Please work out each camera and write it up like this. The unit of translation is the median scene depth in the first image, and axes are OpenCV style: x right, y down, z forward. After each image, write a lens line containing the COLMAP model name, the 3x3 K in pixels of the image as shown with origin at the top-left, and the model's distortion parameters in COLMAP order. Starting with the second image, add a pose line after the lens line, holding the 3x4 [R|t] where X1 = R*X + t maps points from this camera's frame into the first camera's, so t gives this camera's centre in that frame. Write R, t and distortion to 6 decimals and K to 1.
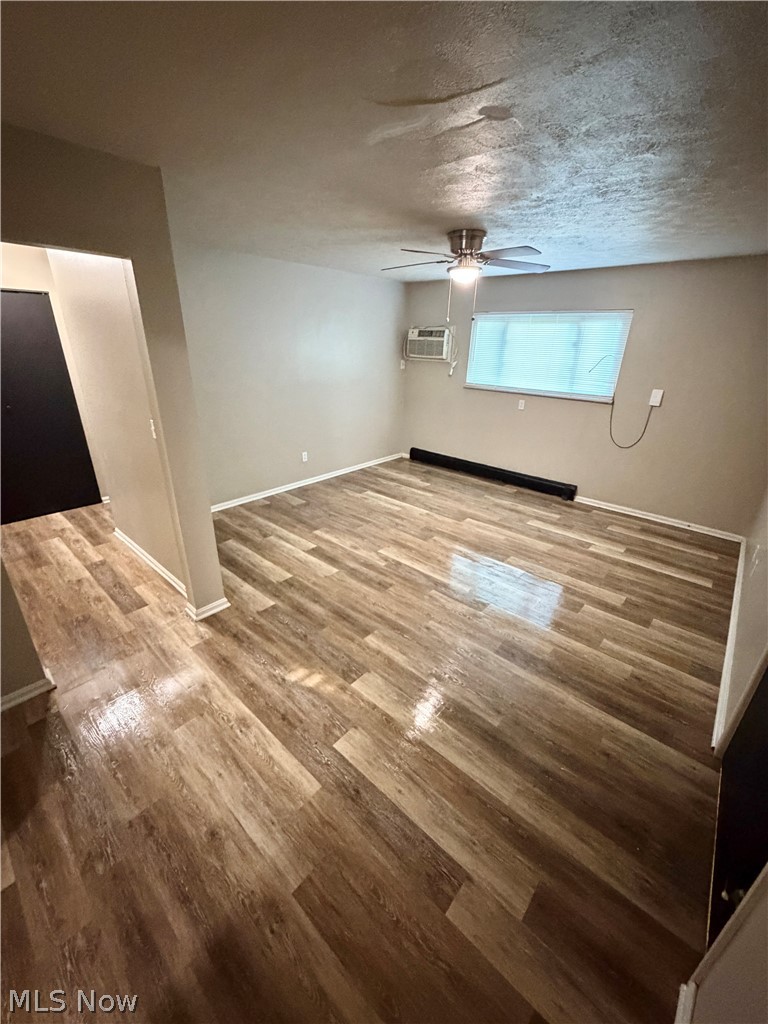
lens RADIAL K [[406.6, 0, 383.9], [0, 406.6, 511.7], [0, 0, 1]] dist [-0.001627, -0.000243]
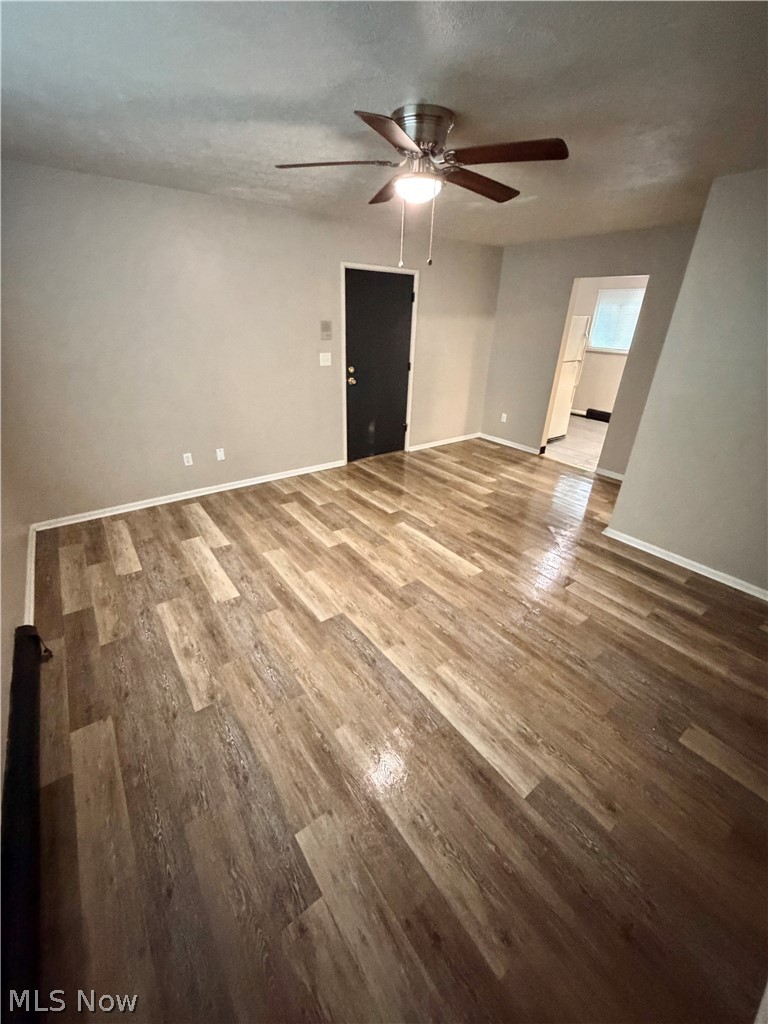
lens RADIAL K [[406.6, 0, 384.8], [0, 406.6, 511.7], [0, 0, 1]] dist [-0.001627, -0.000243]
pose [[-0.978469, -0.133612, 0.157309, 0.065250], [0.031044, 0.658236, 0.752172, -0.600323], [-0.204045, 0.740860, -0.639915, 1.475454]]
